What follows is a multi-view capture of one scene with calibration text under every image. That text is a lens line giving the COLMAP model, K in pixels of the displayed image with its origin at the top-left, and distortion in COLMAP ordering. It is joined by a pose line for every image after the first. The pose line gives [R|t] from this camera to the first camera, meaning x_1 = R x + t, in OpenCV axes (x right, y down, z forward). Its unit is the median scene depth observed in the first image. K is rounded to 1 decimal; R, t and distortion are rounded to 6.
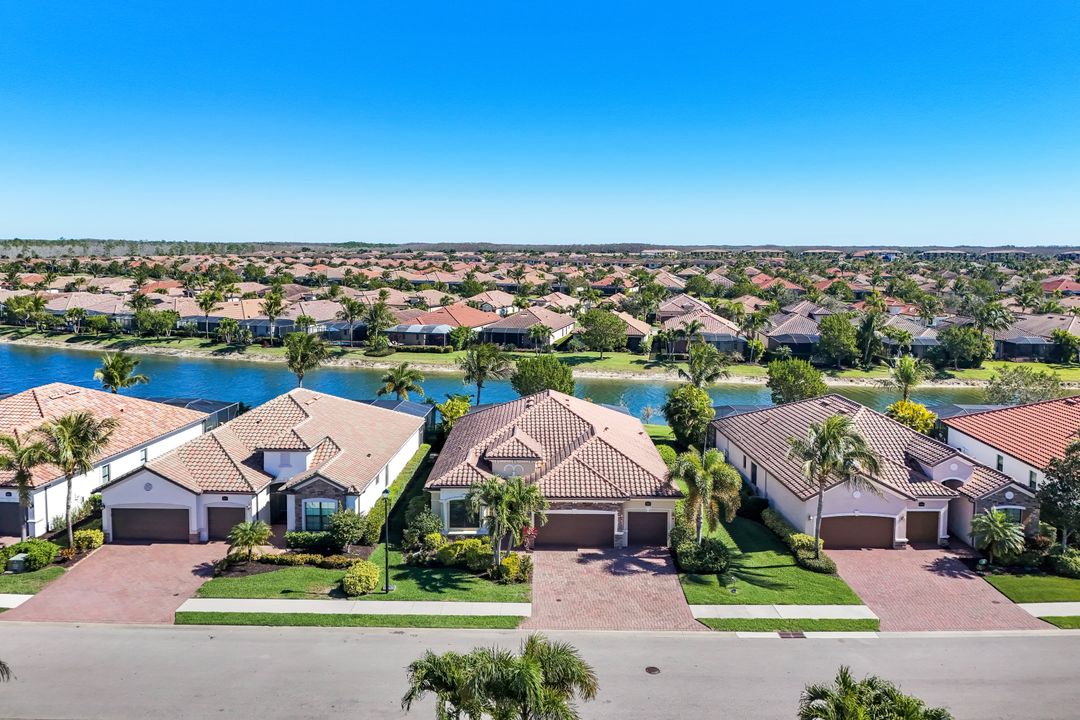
lens RADIAL K [[790.3, 0, 540.0], [0, 790.3, 360.0], [0, 0, 1]] dist [0.051309, -0.074407]
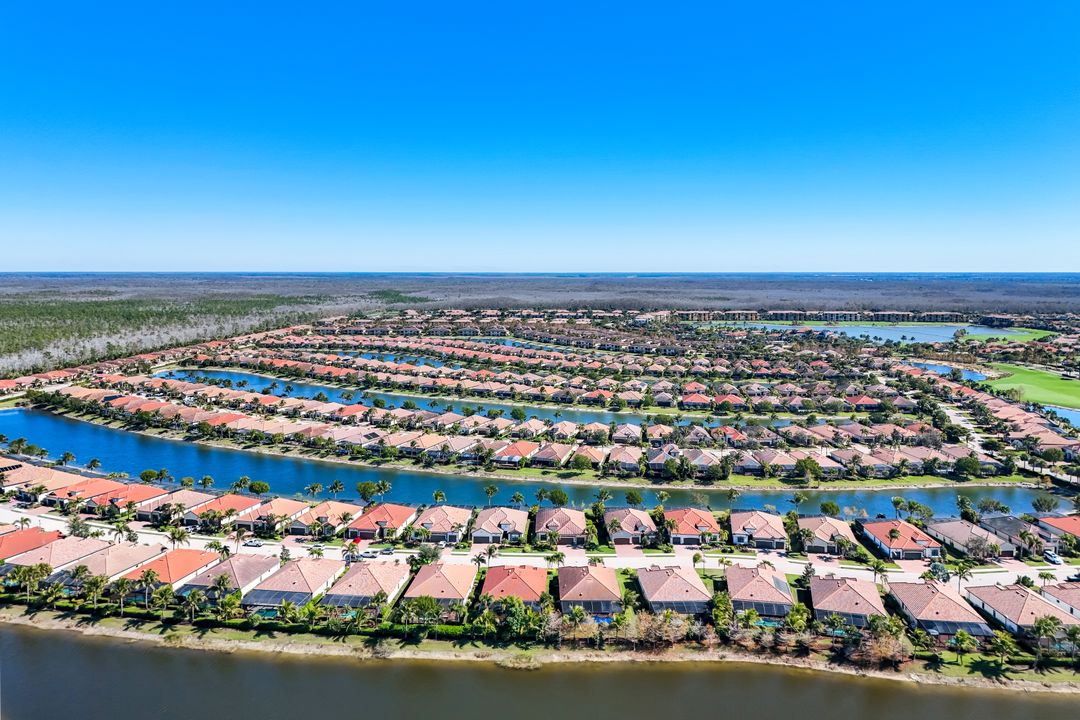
lens RADIAL K [[790.3, 0, 540.0], [0, 790.3, 360.0], [0, 0, 1]] dist [0.051309, -0.074407]
pose [[0.999896, -0.004364, -0.013774, -0.046939], [0.004070, 0.999766, -0.021258, -0.823188], [0.013864, 0.021200, 0.999679, -4.036701]]
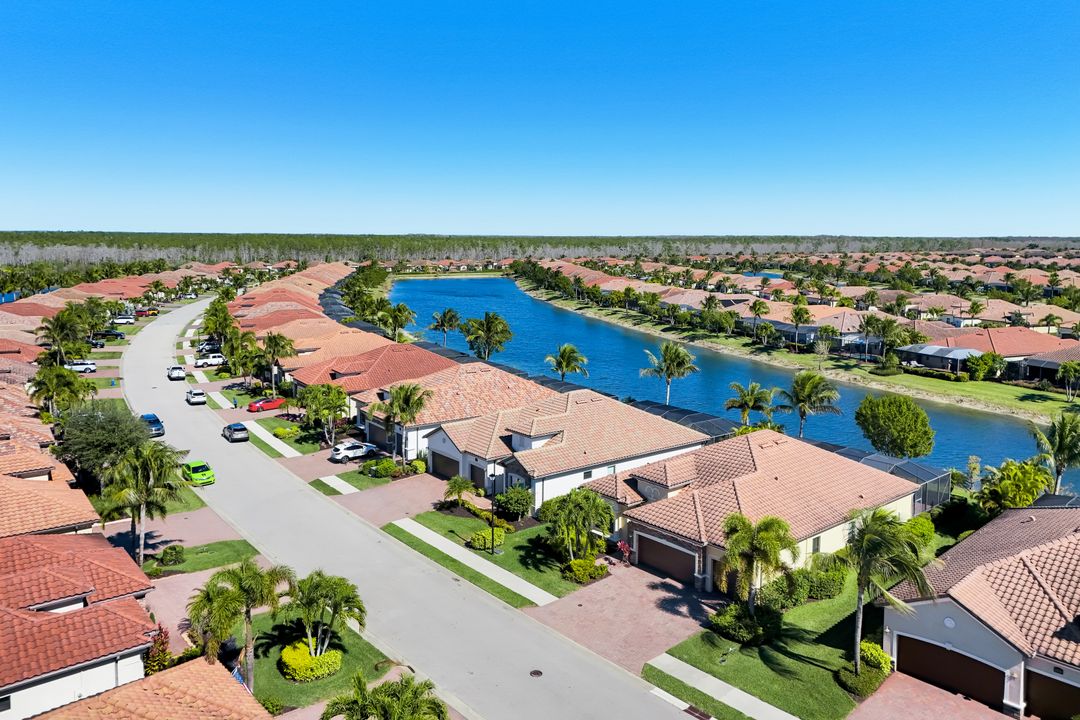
lens RADIAL K [[790.3, 0, 540.0], [0, 790.3, 360.0], [0, 0, 1]] dist [0.051309, -0.074407]
pose [[0.661914, 0.116245, -0.740511, 0.674049], [-0.111706, 0.992168, 0.055900, -0.087980], [0.741209, 0.045719, 0.669715, 0.152513]]
